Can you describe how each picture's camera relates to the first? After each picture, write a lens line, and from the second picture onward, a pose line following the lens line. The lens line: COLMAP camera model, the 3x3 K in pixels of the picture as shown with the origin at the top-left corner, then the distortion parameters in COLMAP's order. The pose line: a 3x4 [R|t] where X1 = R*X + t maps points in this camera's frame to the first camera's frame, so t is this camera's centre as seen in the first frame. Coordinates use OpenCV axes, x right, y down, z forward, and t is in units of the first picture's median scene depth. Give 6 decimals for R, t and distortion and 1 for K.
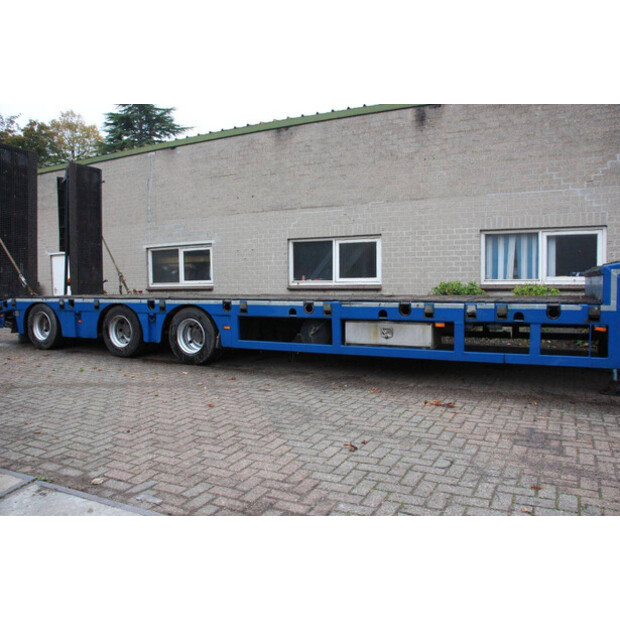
lens RADIAL K [[501.3, 0, 315.4], [0, 501.3, 309.6], [0, 0, 1]] dist [-0.146467, 0.122886]
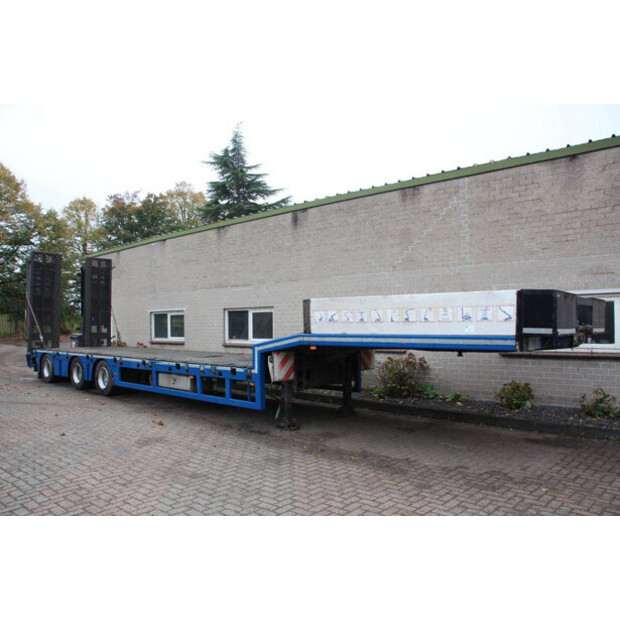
lens RADIAL K [[501.3, 0, 311.1], [0, 501.3, 313.4], [0, 0, 1]] dist [-0.146467, 0.122886]
pose [[0.963537, -0.002502, -0.267565, 0.610537], [-0.017801, 0.997142, -0.073427, -0.037453], [0.266984, 0.075513, 0.960738, -0.271105]]
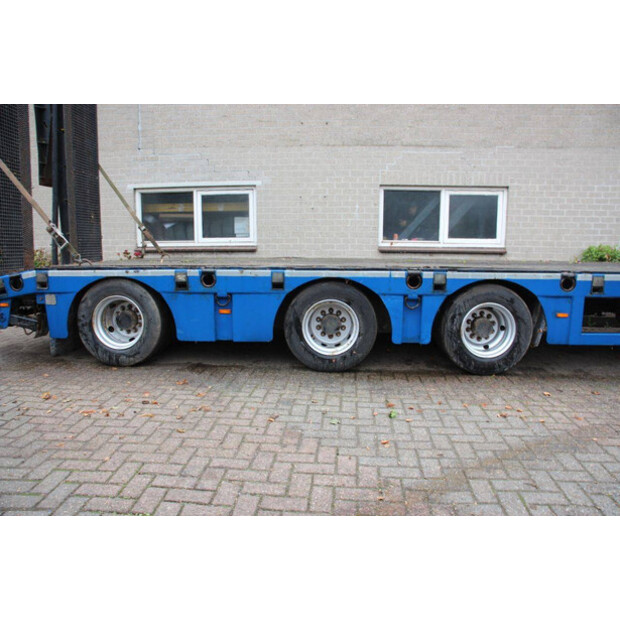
lens RADIAL K [[501.3, 0, 316.2], [0, 501.3, 314.3], [0, 0, 1]] dist [-0.146467, 0.122886]
pose [[0.920337, -0.046345, 0.388370, -0.507116], [0.010330, 0.995489, 0.094314, -0.020119], [-0.390989, -0.082789, 0.916664, 0.377190]]
